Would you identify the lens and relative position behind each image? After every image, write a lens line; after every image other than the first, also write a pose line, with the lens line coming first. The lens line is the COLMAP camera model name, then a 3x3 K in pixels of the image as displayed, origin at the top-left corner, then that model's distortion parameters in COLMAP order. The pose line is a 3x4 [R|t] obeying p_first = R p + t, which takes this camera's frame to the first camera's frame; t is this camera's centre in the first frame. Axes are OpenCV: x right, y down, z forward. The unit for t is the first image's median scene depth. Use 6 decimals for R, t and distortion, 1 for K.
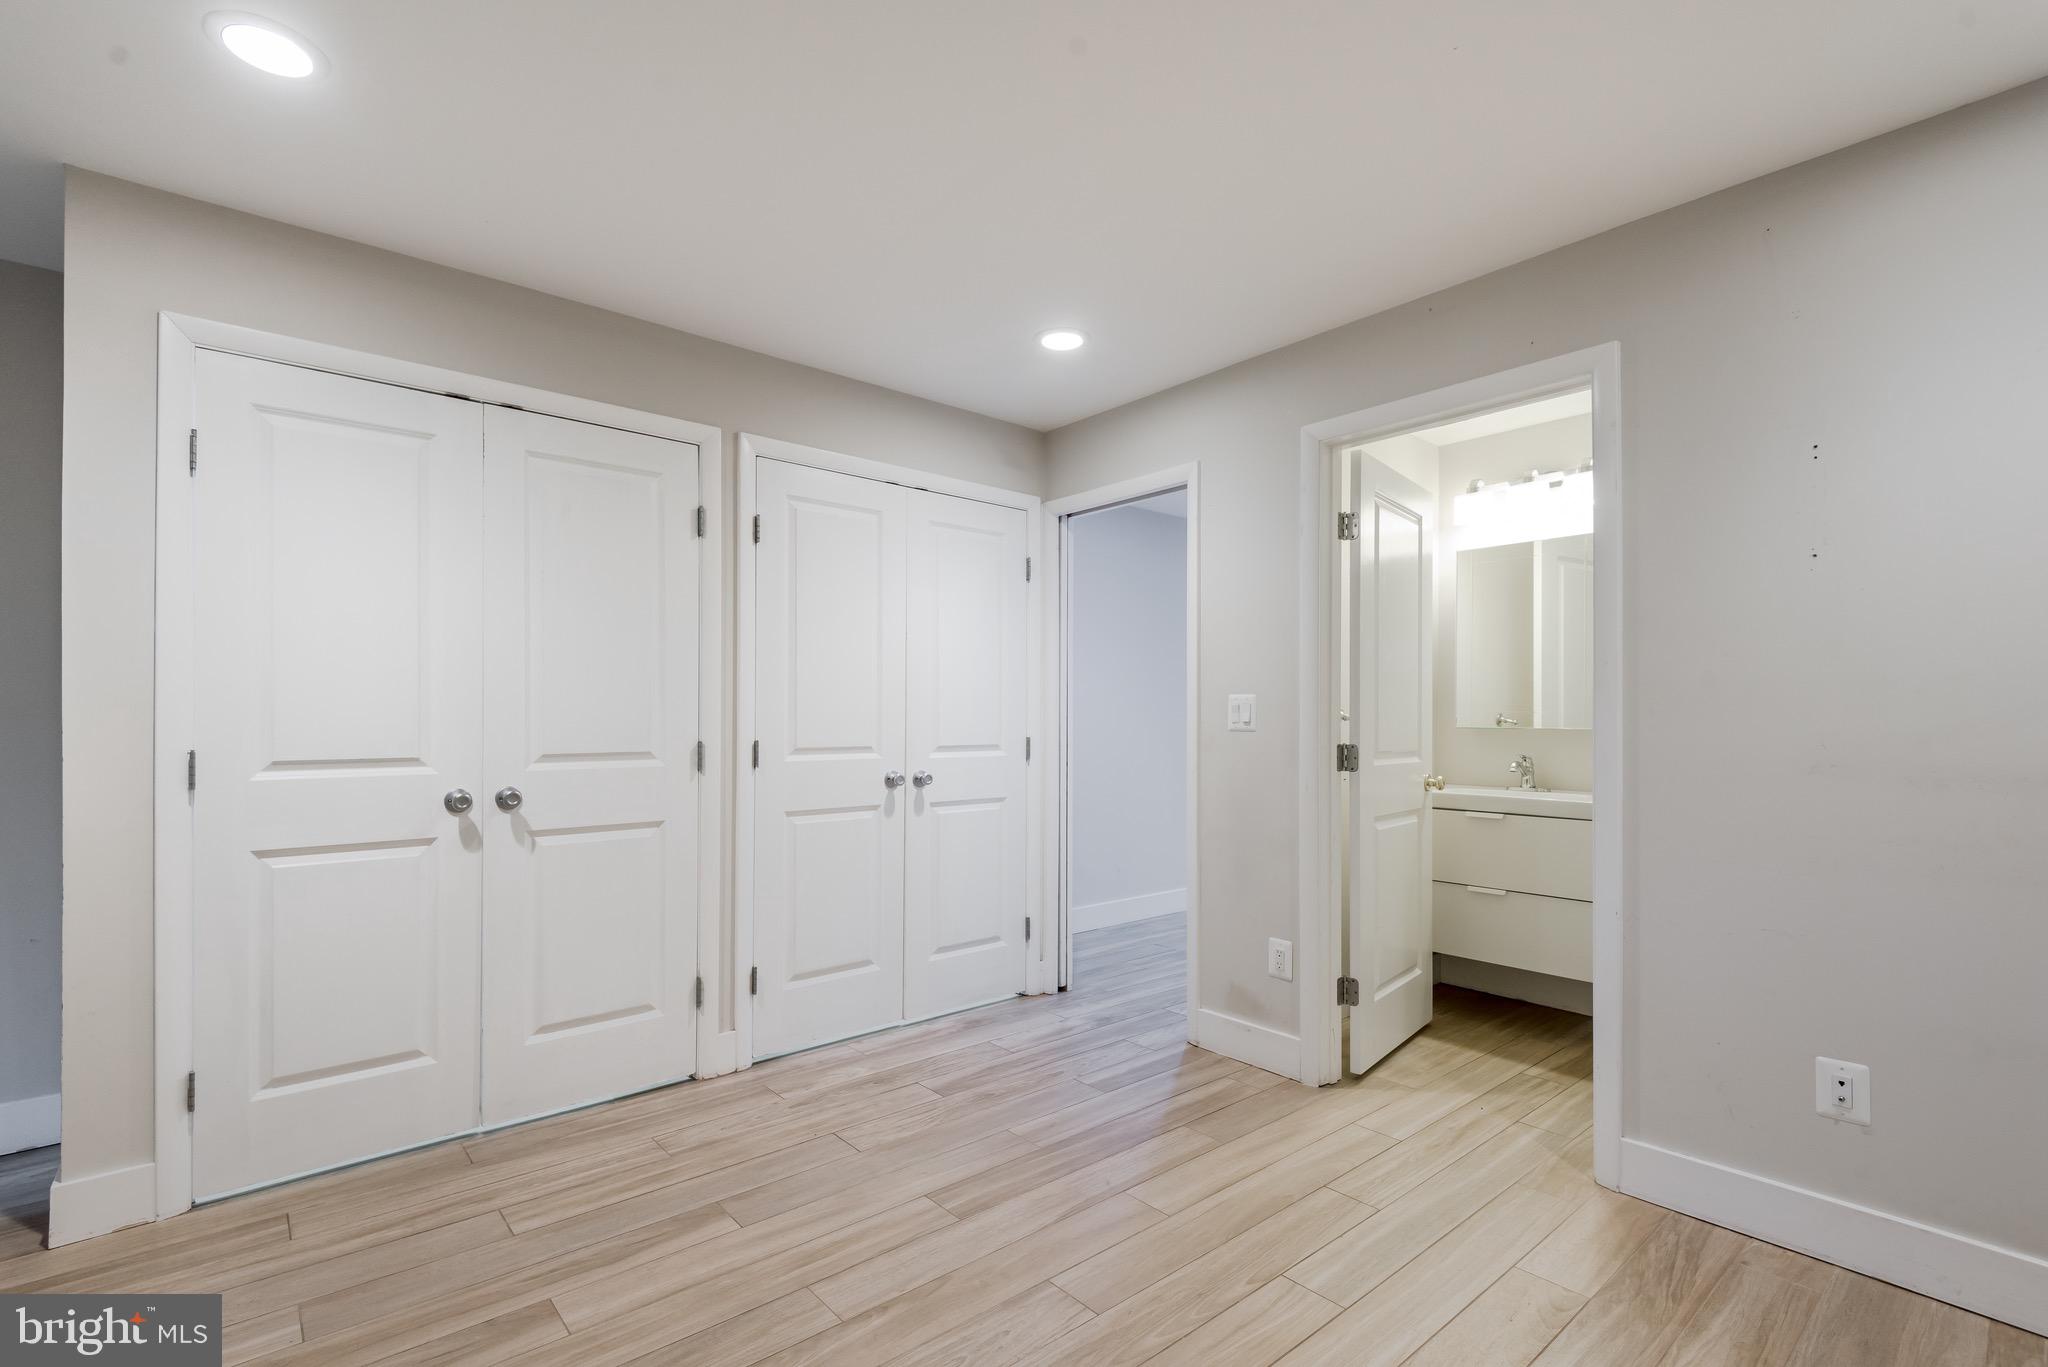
lens RADIAL K [[935.2, 0, 1024.0], [0, 935.2, 683.5], [0, 0, 1]] dist [0.041172, -0.023174]
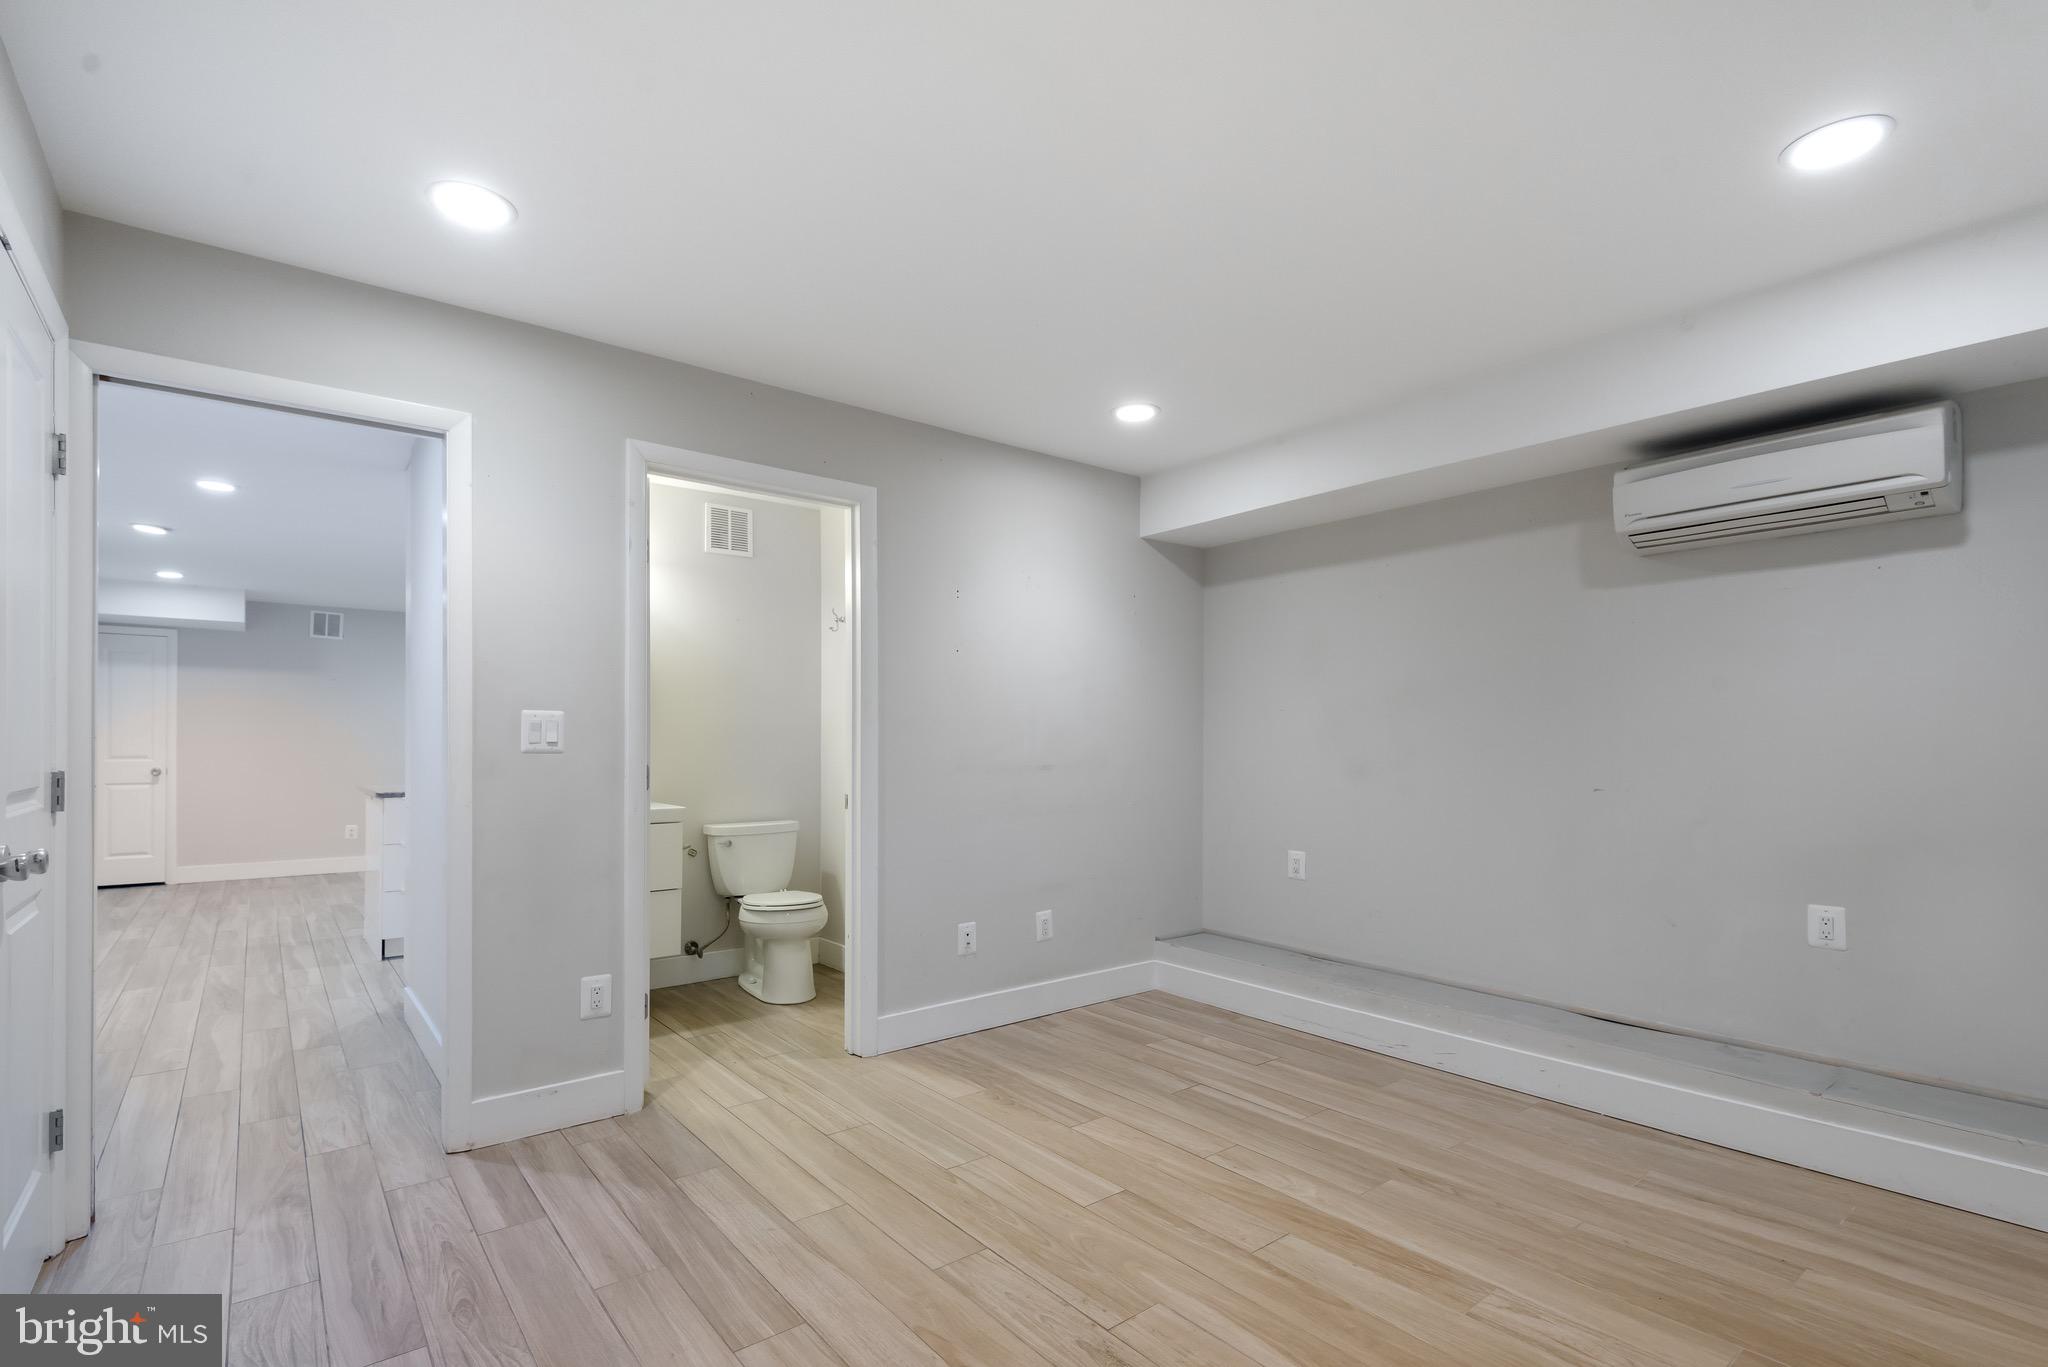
lens RADIAL K [[937.2, 0, 1014.9], [0, 937.2, 691.5], [0, 0, 1]] dist [0.040692, -0.023960]
pose [[0.045774, 0.054605, 0.997458, -0.788669], [-0.037047, 0.997911, -0.052930, 0.030261], [-0.998265, -0.034530, 0.047701, 0.657586]]
